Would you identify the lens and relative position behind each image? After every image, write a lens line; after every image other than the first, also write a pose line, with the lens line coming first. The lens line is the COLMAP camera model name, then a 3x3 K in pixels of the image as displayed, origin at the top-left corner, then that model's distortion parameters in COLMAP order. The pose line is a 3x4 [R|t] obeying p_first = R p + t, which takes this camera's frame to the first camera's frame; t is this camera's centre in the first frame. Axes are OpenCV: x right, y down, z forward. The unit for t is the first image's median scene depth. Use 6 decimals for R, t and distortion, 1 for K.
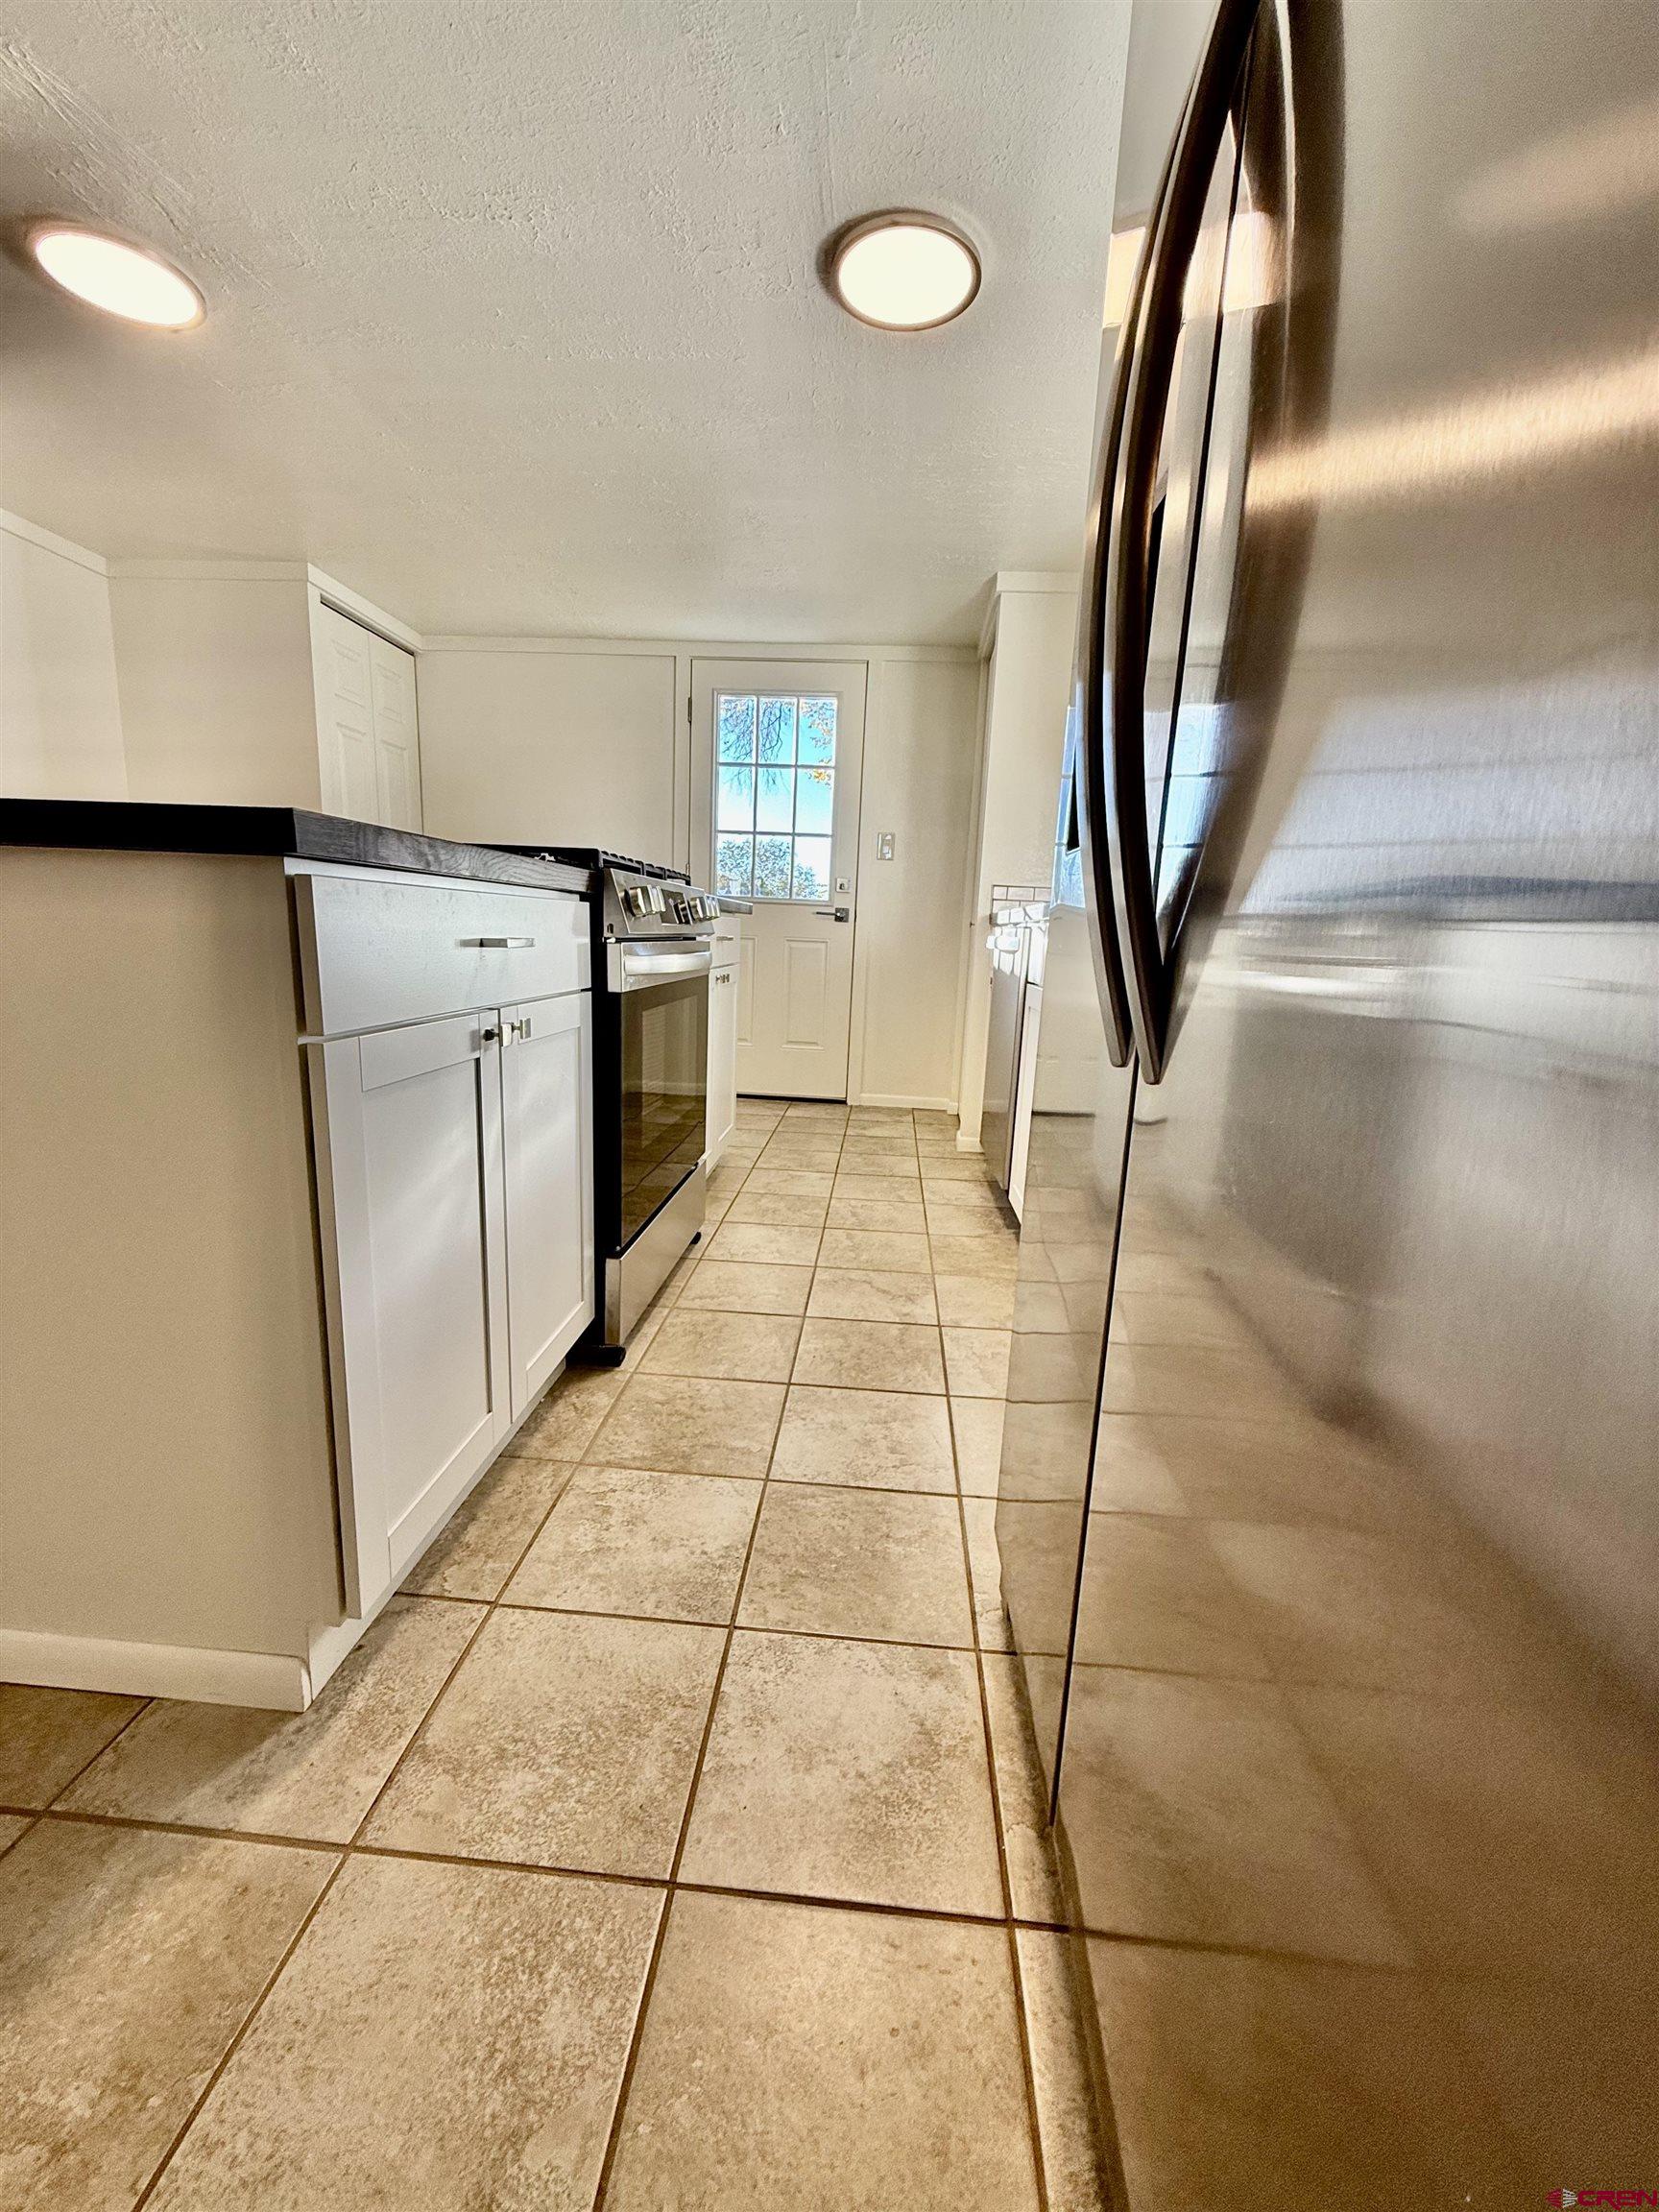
lens RADIAL K [[880.7, 0, 825.5], [0, 880.7, 1100.8], [0, 0, 1]] dist [-0.000154, -0.000022]
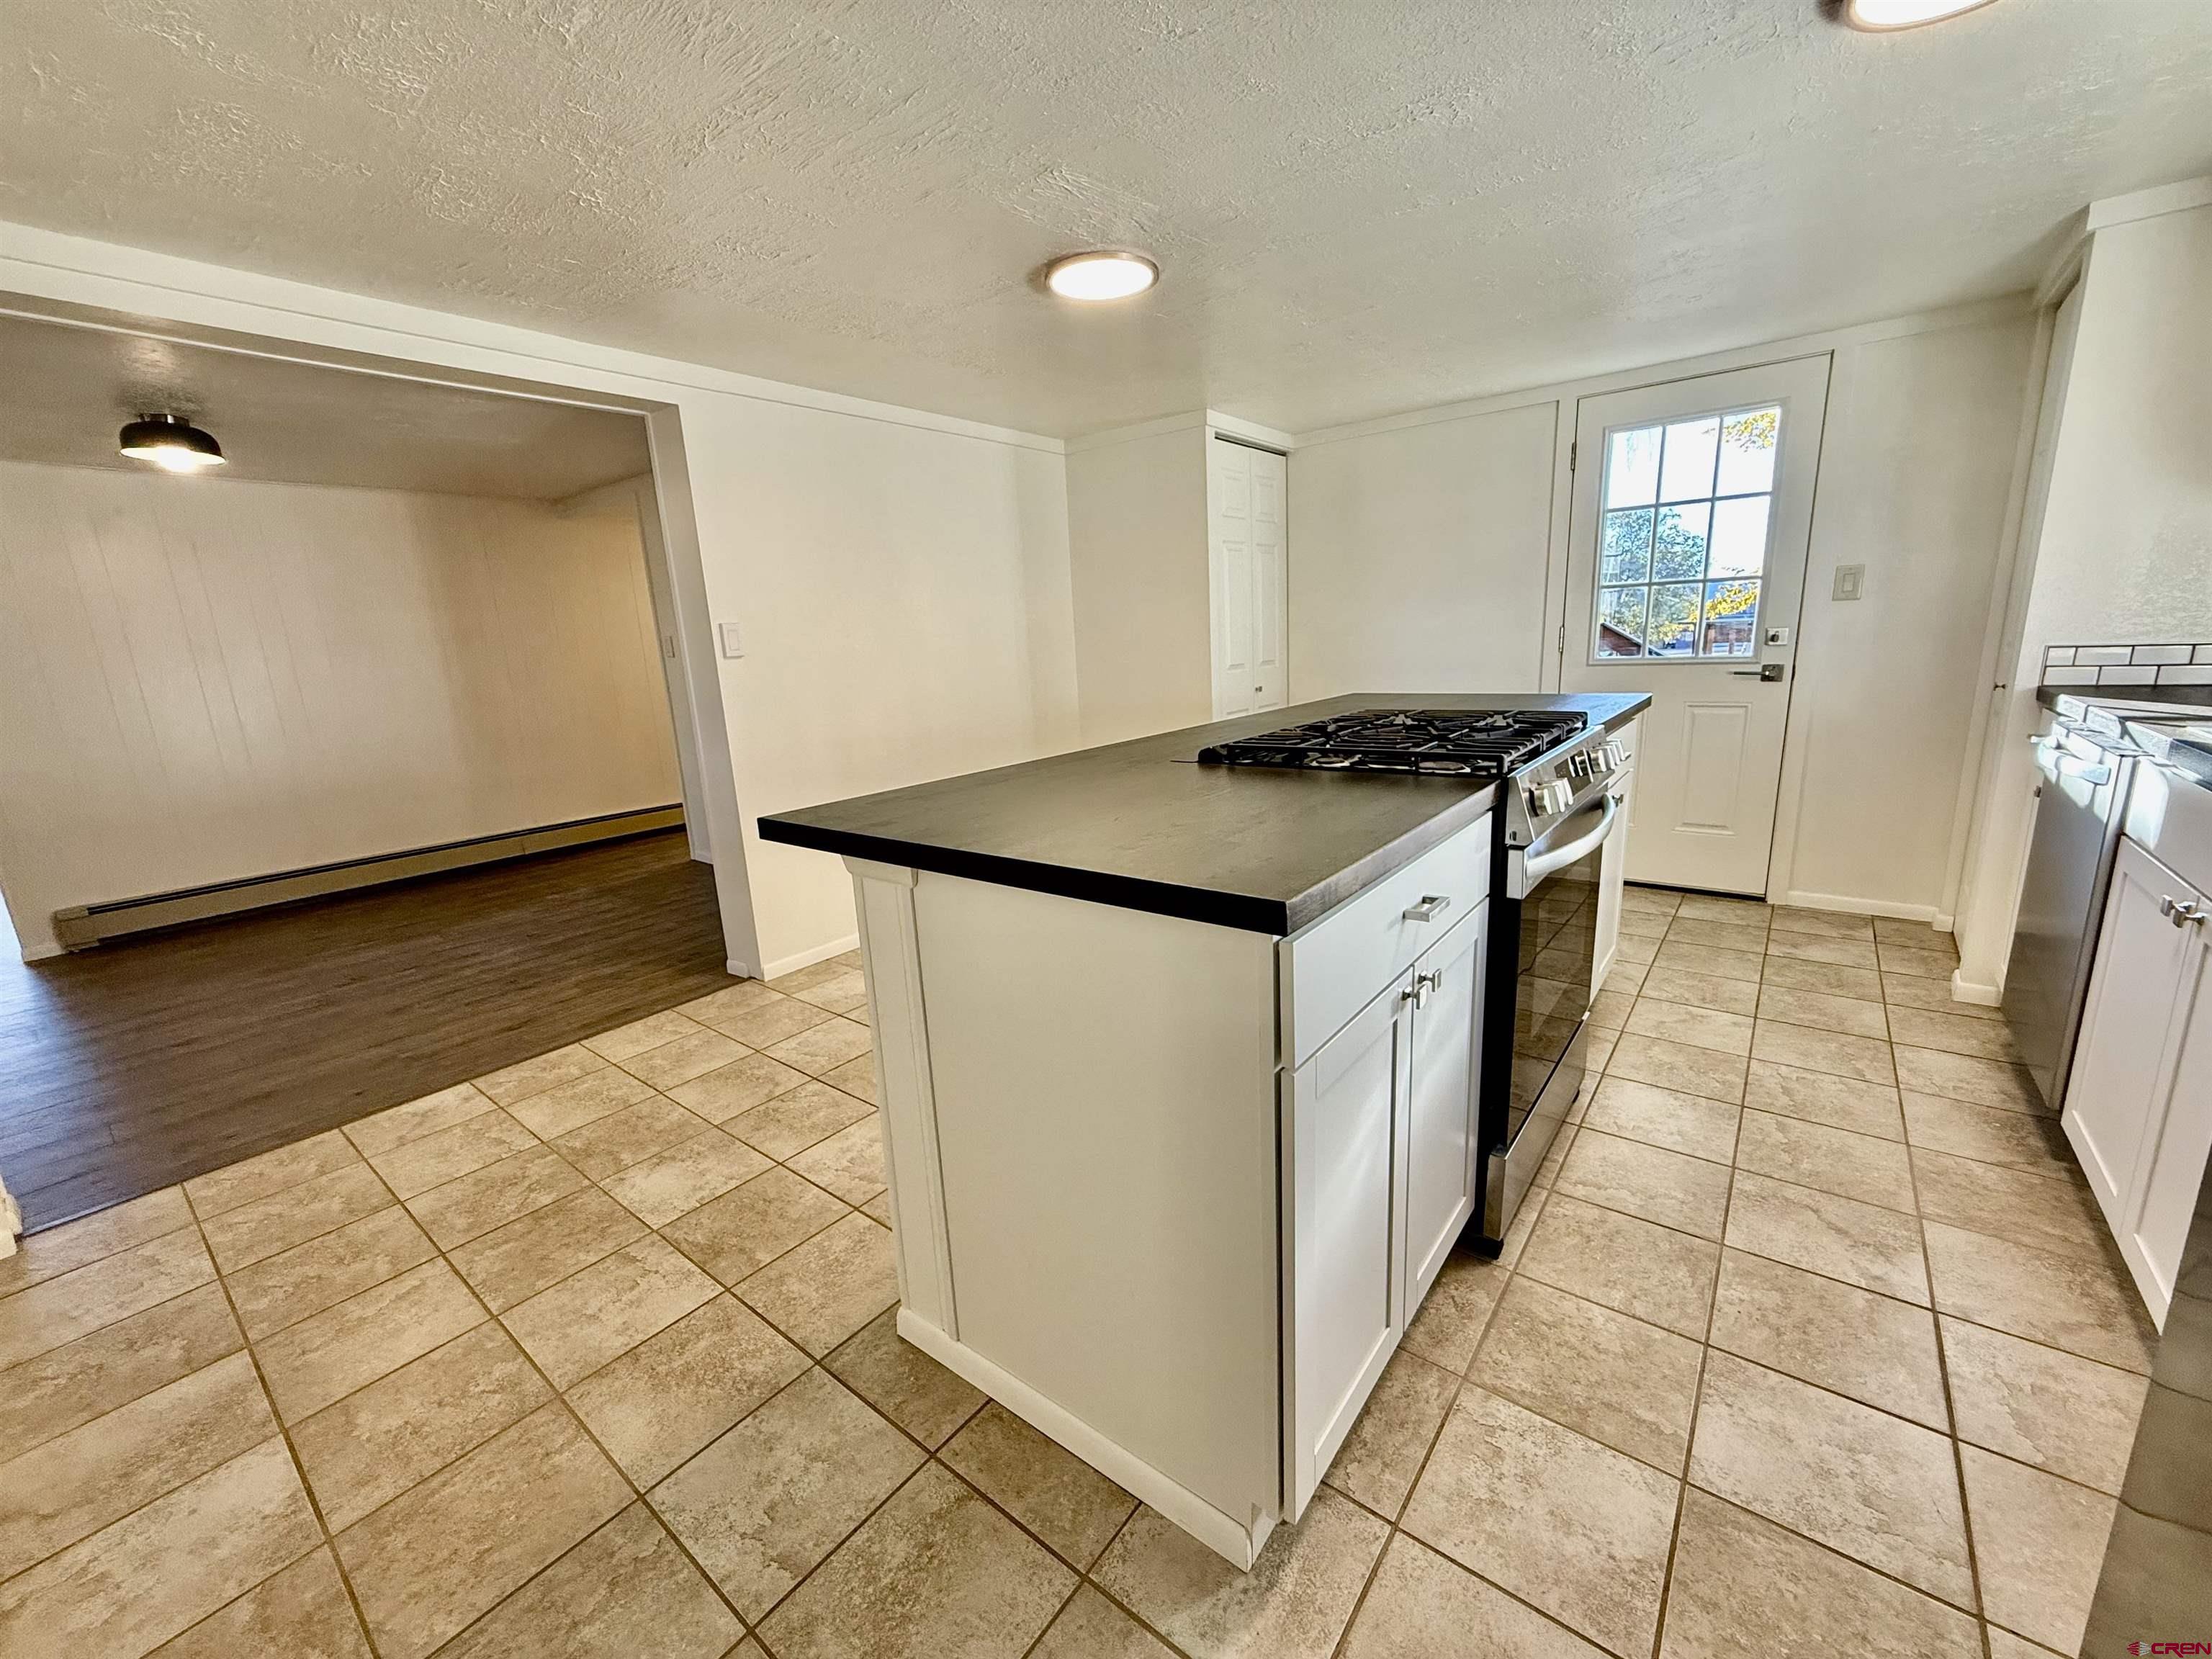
lens RADIAL K [[880.7, 0, 1102.5], [0, 880.7, 833.4], [0, 0, 1]] dist [-0.000154, -0.000022]
pose [[0.823863, 0.042695, -0.565179, -0.060329], [-0.022844, 0.998850, 0.042155, -0.201939], [0.566328, -0.021819, 0.823891, -0.051319]]
